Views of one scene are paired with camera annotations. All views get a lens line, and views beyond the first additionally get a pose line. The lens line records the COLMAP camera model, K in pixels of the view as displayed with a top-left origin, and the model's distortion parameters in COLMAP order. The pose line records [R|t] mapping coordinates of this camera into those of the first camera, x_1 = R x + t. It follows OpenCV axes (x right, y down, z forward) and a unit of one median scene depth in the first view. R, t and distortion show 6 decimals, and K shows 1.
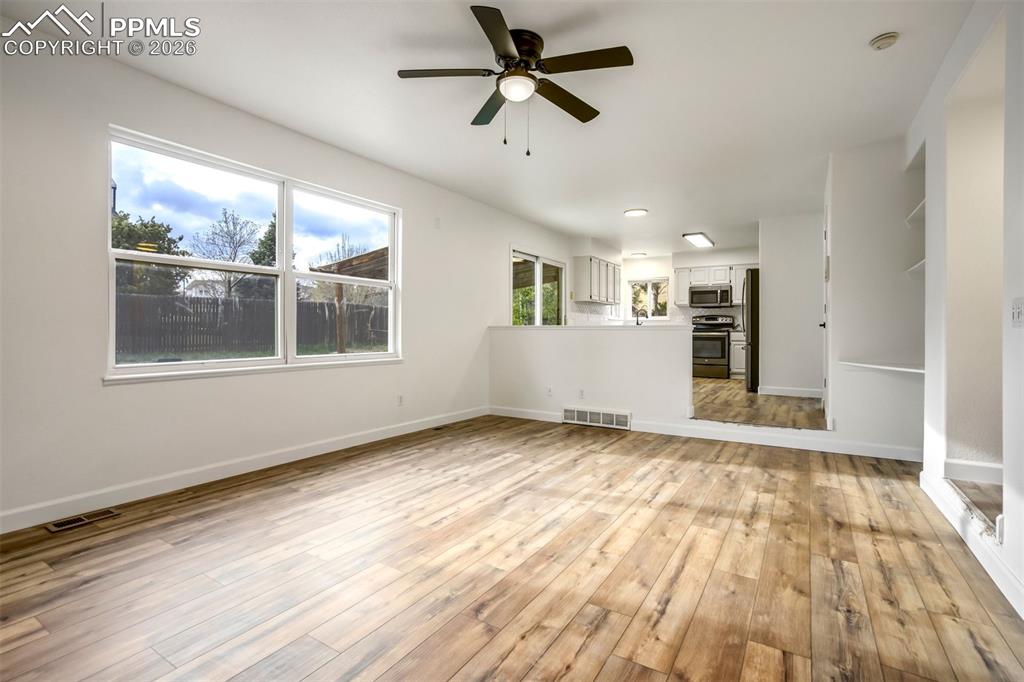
lens RADIAL K [[479.3, 0, 508.1], [0, 479.3, 342.9], [0, 0, 1]] dist [-0.042342, 0.023088]
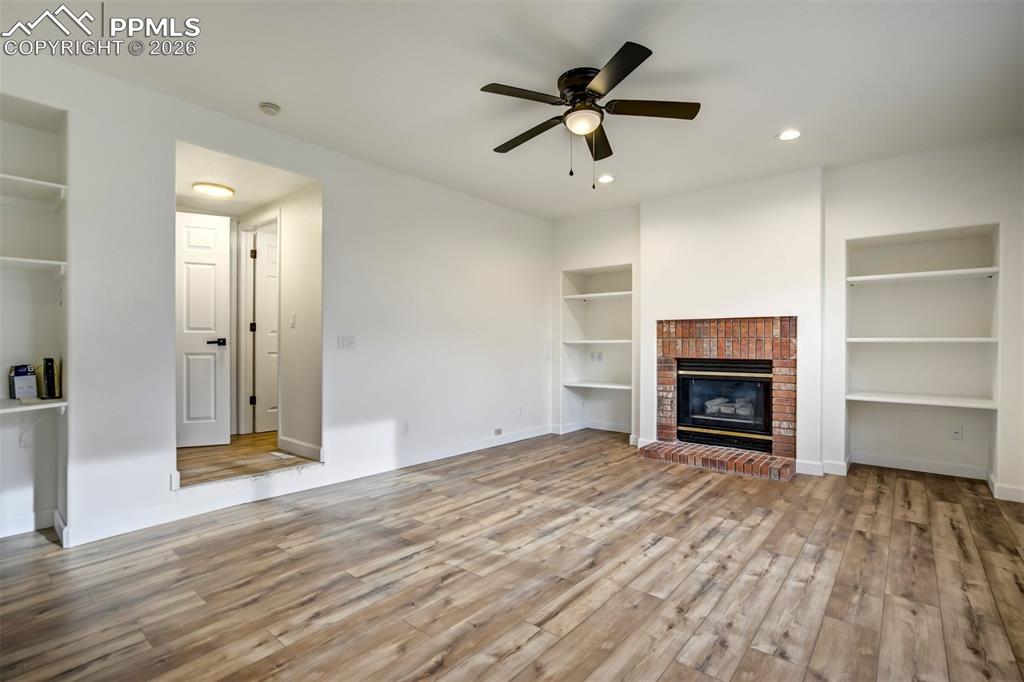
lens RADIAL K [[481.2, 0, 504.9], [0, 481.2, 346.1], [0, 0, 1]] dist [-0.043280, 0.023381]
pose [[-0.989482, -0.008601, 0.144403, 0.032981], [-0.004587, 0.999594, 0.028110, -0.074791], [-0.144586, 0.027152, -0.989120, 1.988671]]
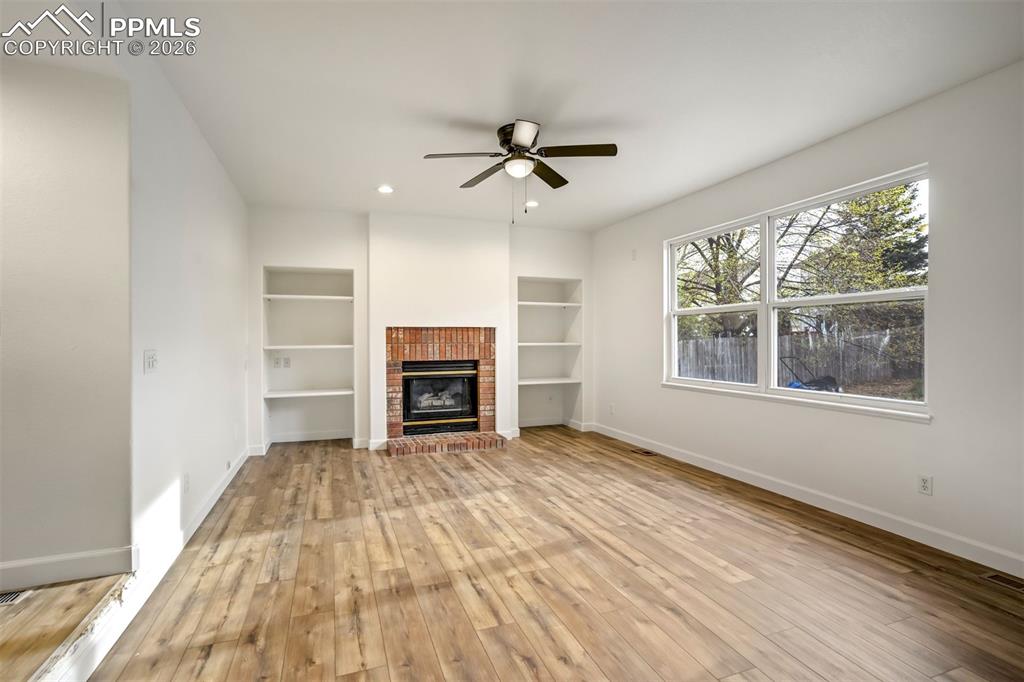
lens RADIAL K [[478.9, 0, 501.0], [0, 478.9, 340.5], [0, 0, 1]] dist [-0.045673, 0.023853]
pose [[-0.616164, -0.002023, -0.787616, 0.987991], [-0.017996, 0.999772, 0.011511, -0.099995], [0.787413, 0.021266, -0.616059, 1.662265]]
